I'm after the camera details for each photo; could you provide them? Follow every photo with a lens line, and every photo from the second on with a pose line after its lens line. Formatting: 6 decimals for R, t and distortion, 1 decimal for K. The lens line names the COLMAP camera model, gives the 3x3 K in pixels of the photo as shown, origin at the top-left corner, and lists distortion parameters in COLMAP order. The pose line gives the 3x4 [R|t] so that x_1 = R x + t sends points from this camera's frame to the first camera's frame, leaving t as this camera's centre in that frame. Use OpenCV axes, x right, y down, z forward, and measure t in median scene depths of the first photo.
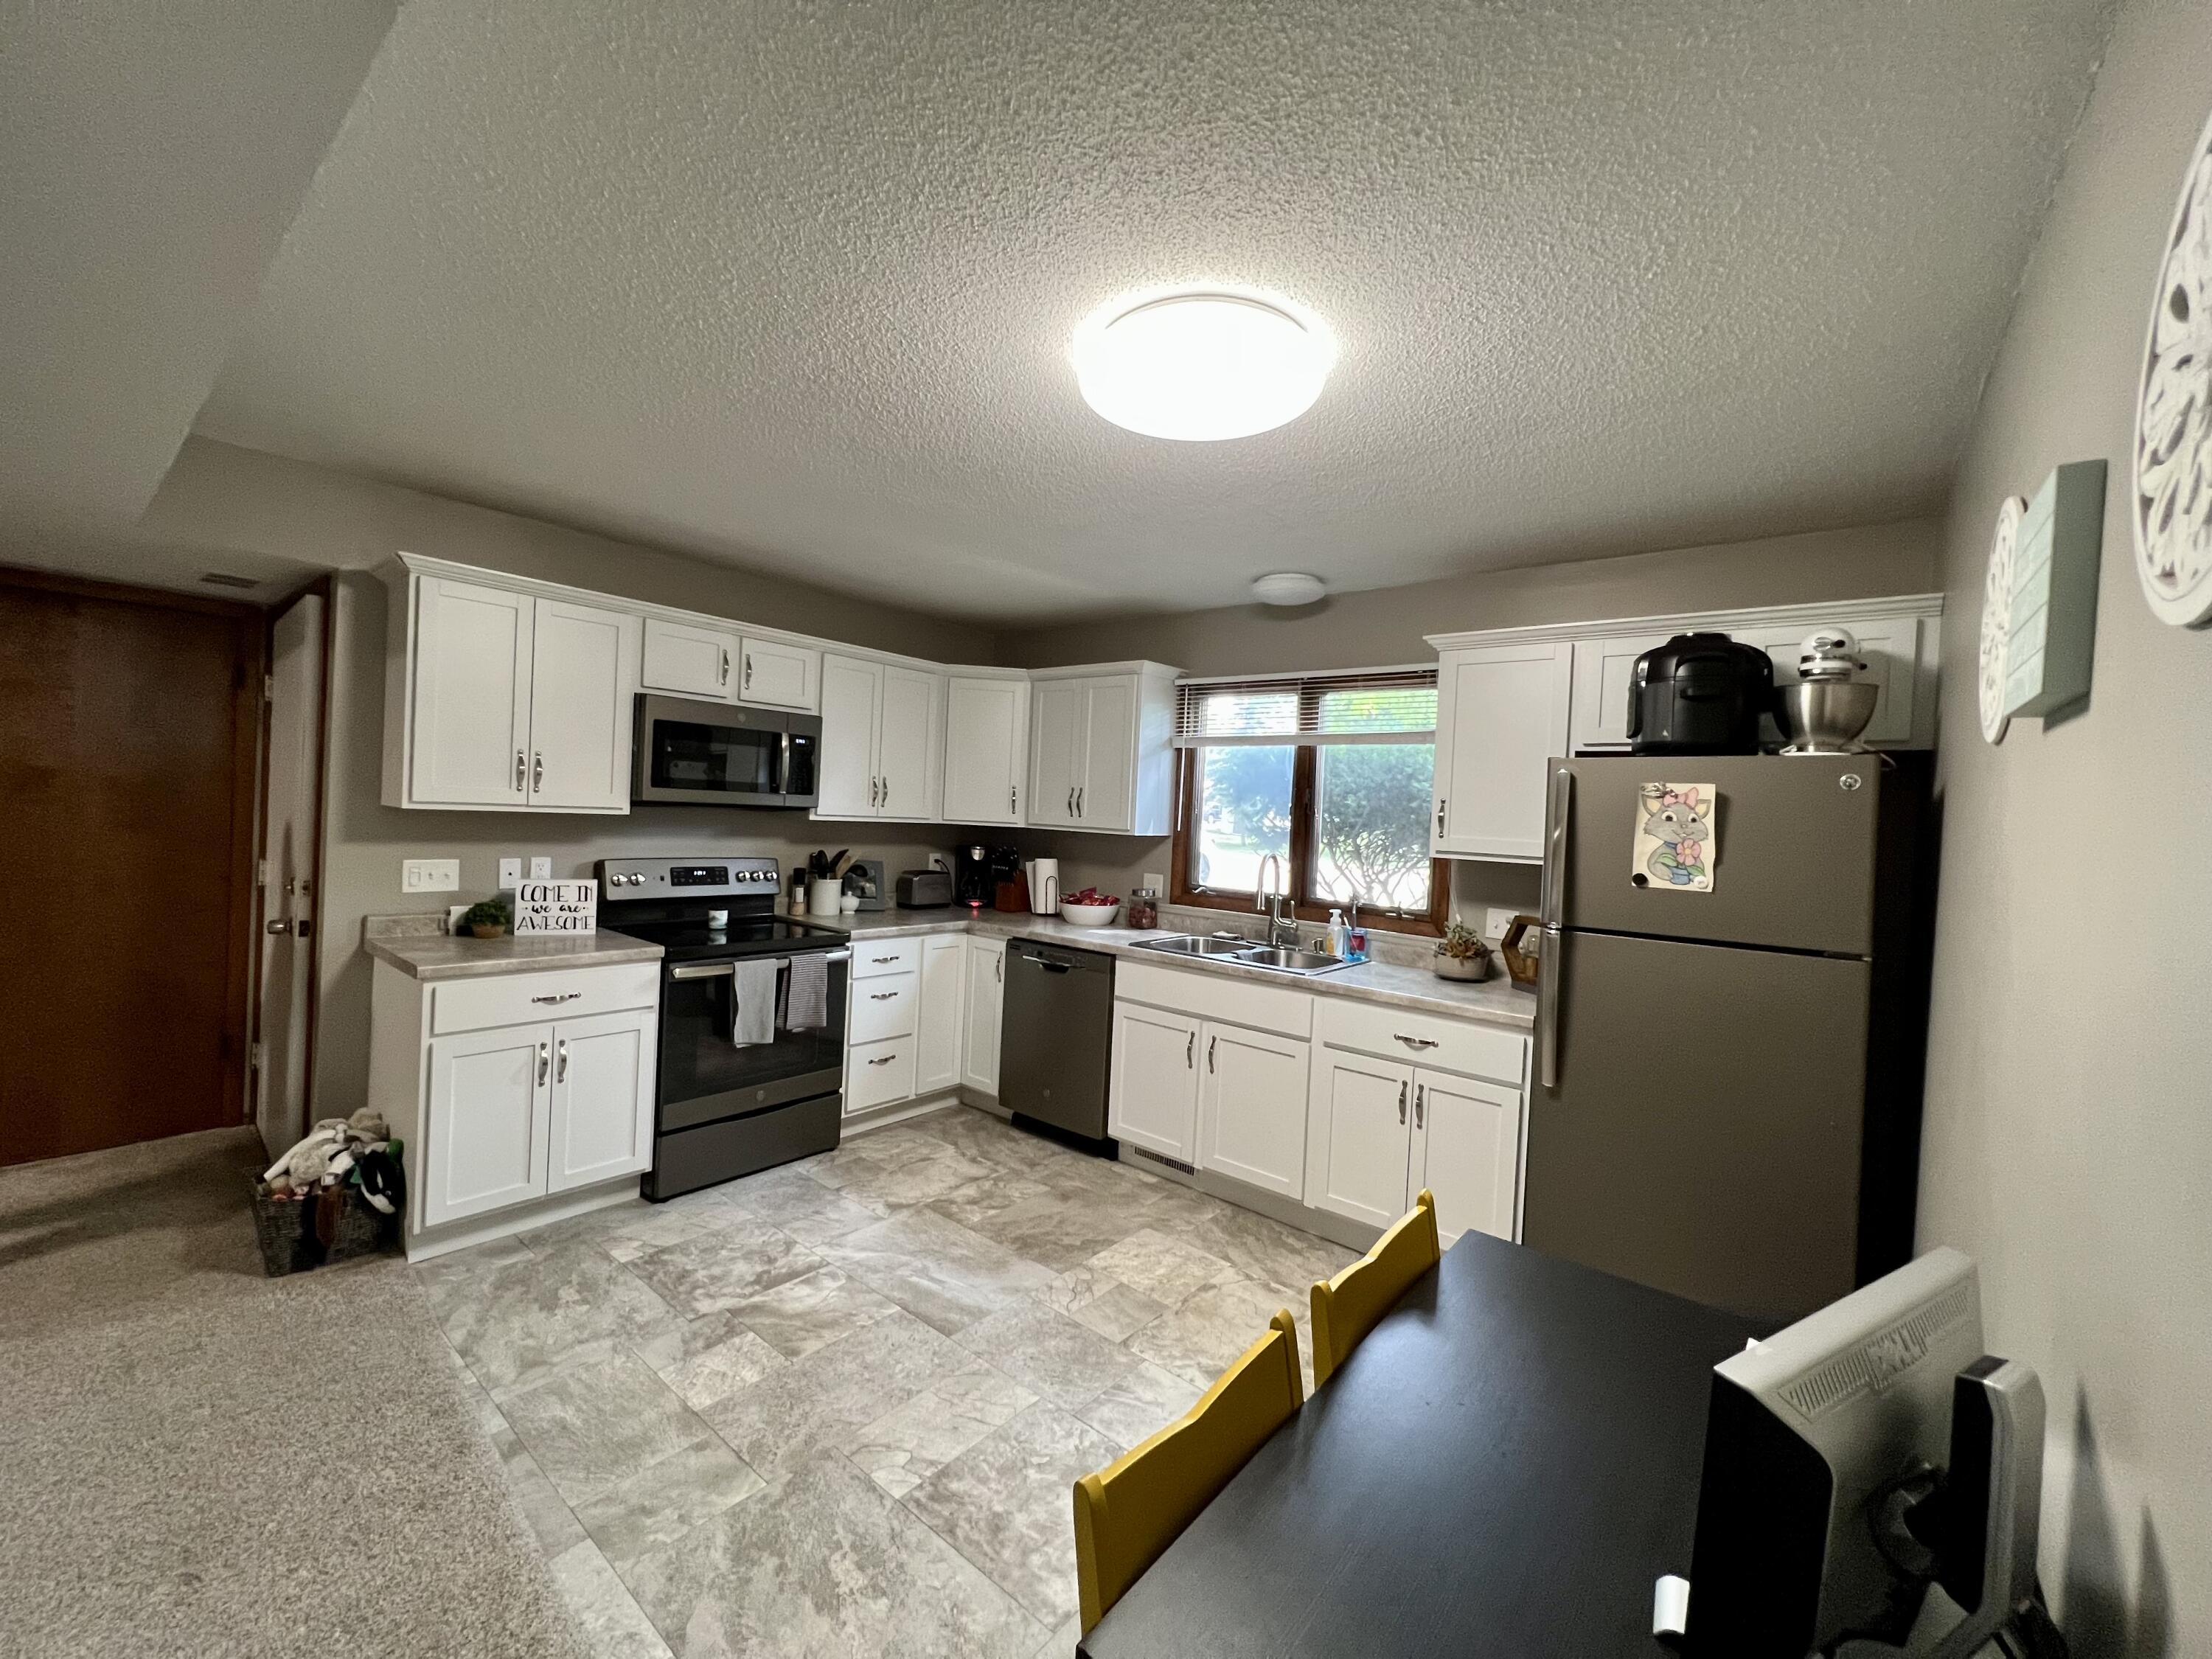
lens RADIAL K [[881.3, 0, 1100.0], [0, 881.3, 820.0], [0, 0, 1]] dist [0.000657, 0.000988]
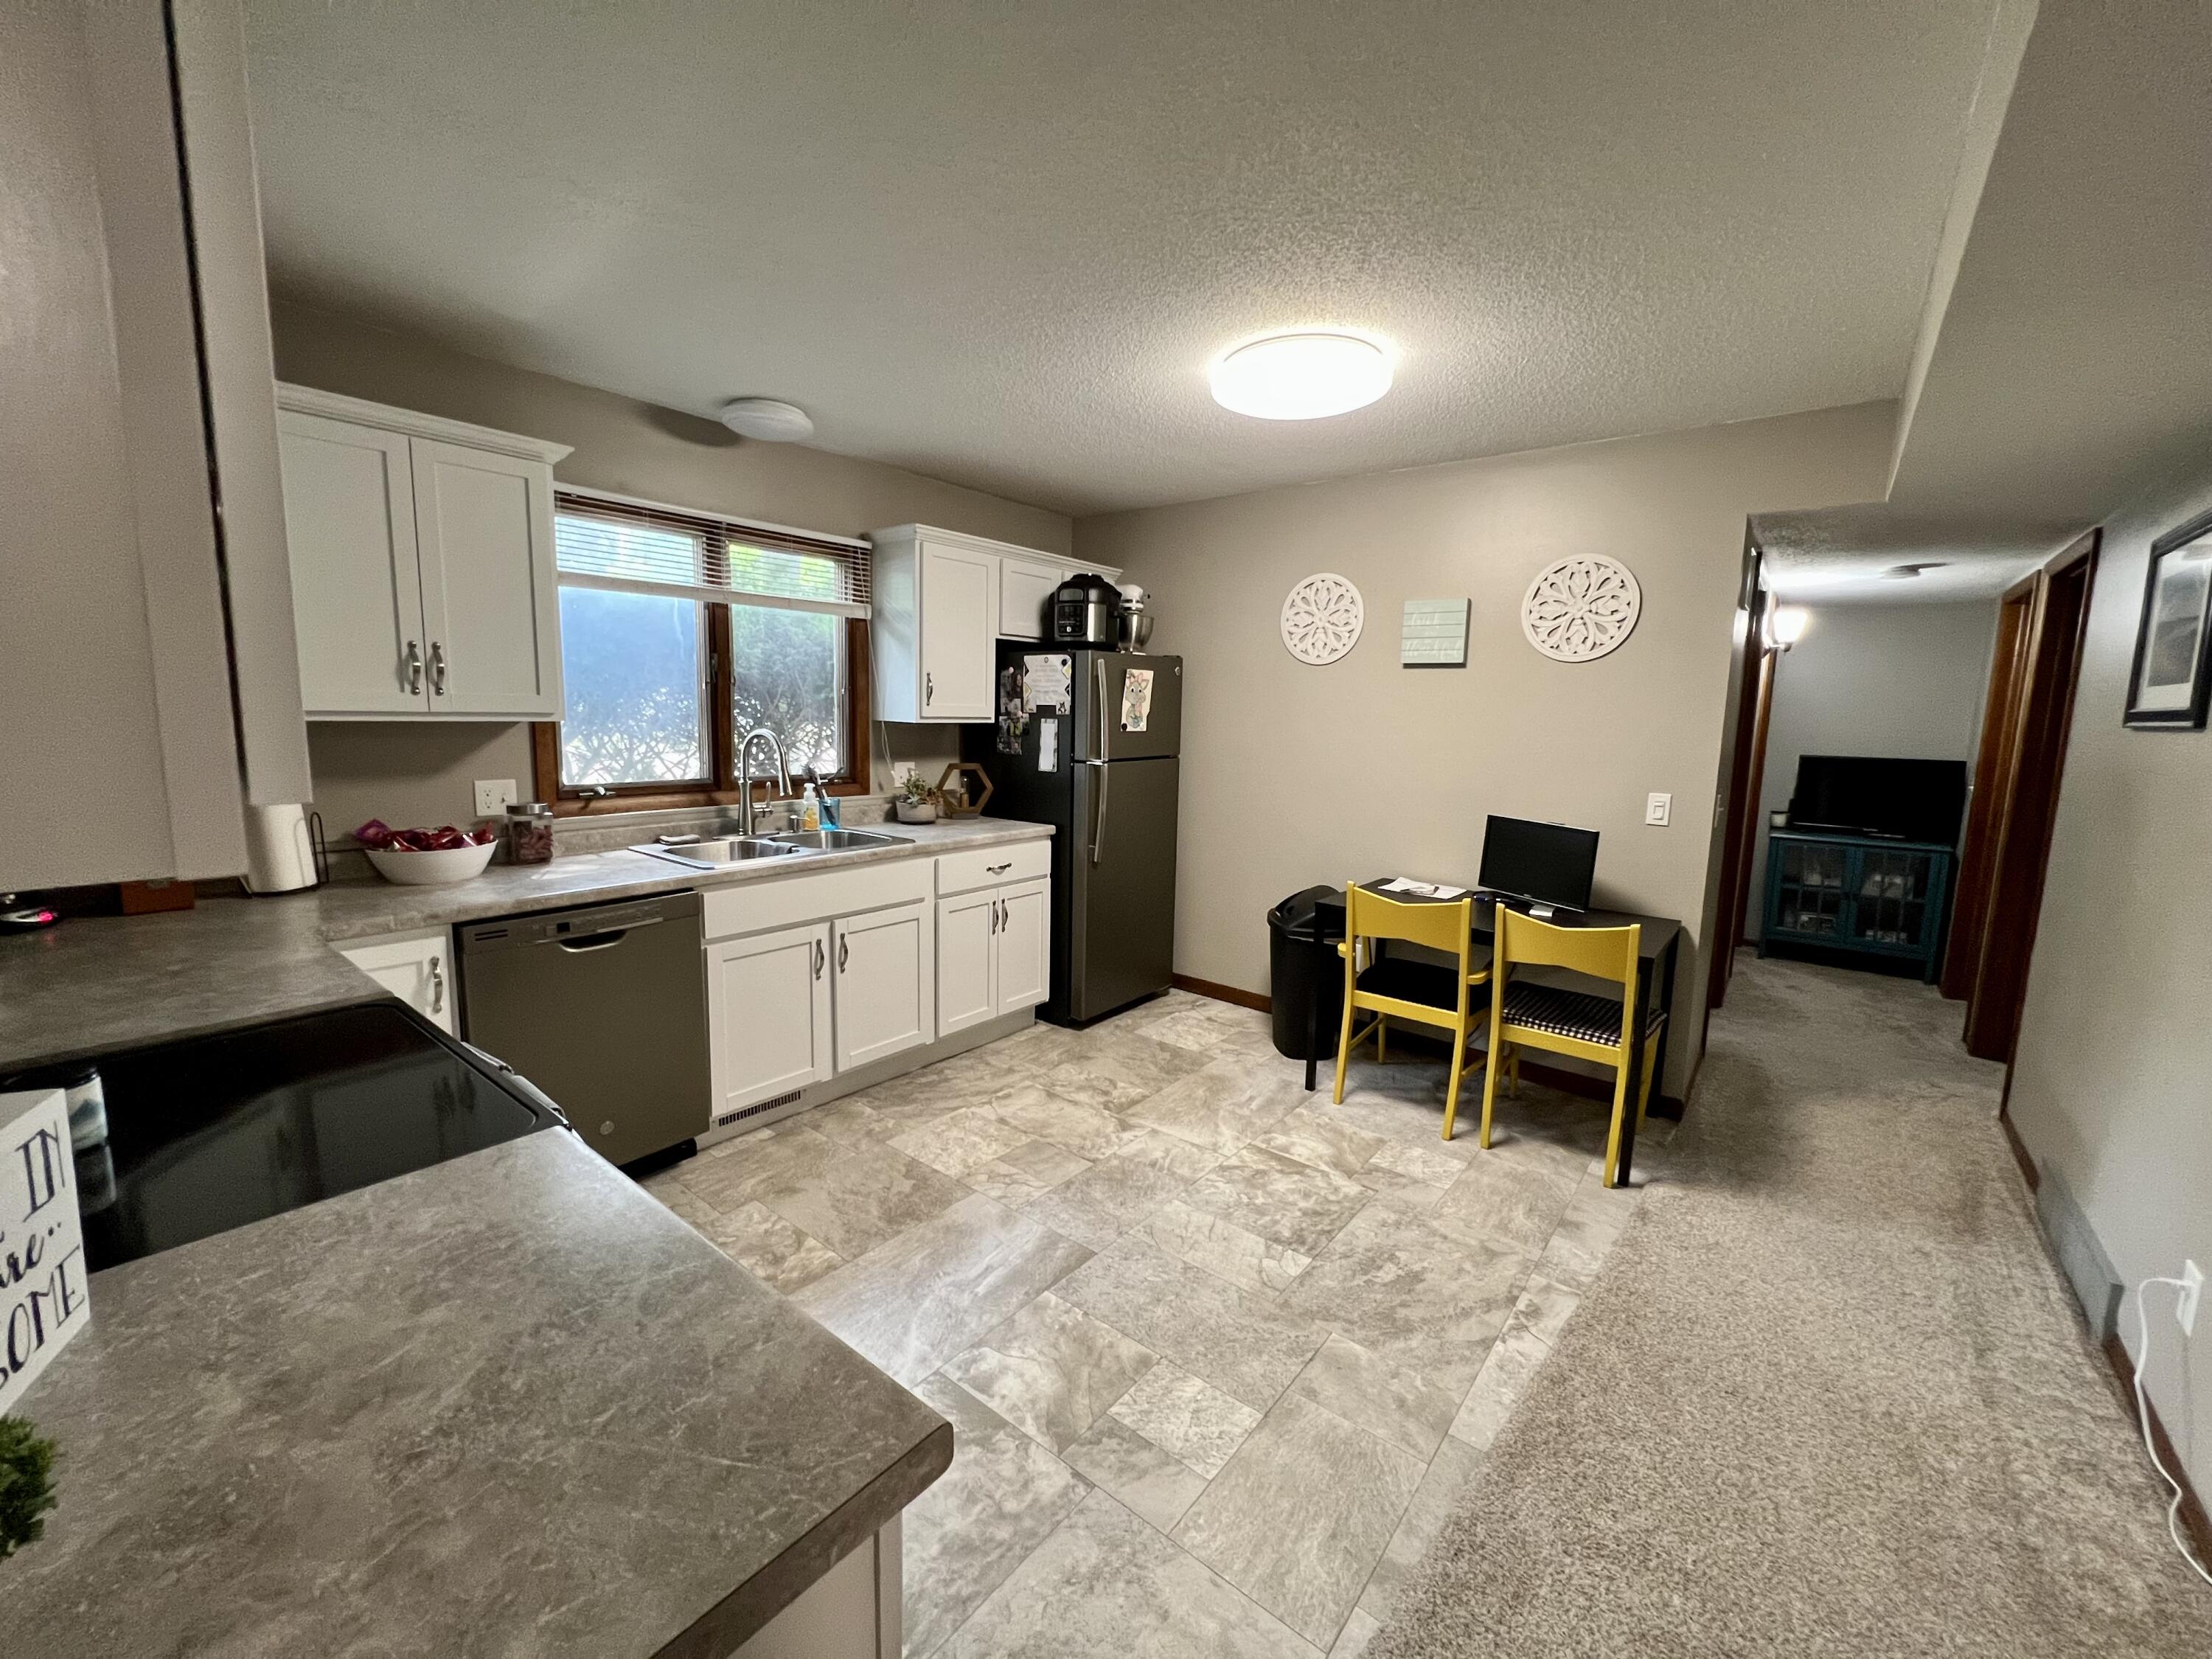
lens RADIAL K [[881.3, 0, 1100.5], [0, 881.3, 822.0], [0, 0, 1]] dist [0.000657, 0.000988]
pose [[-0.001429, -0.178272, 0.983980, -0.946727], [-0.011573, 0.983918, 0.178244, -0.047132], [-0.999932, -0.011133, -0.003469, 0.914884]]
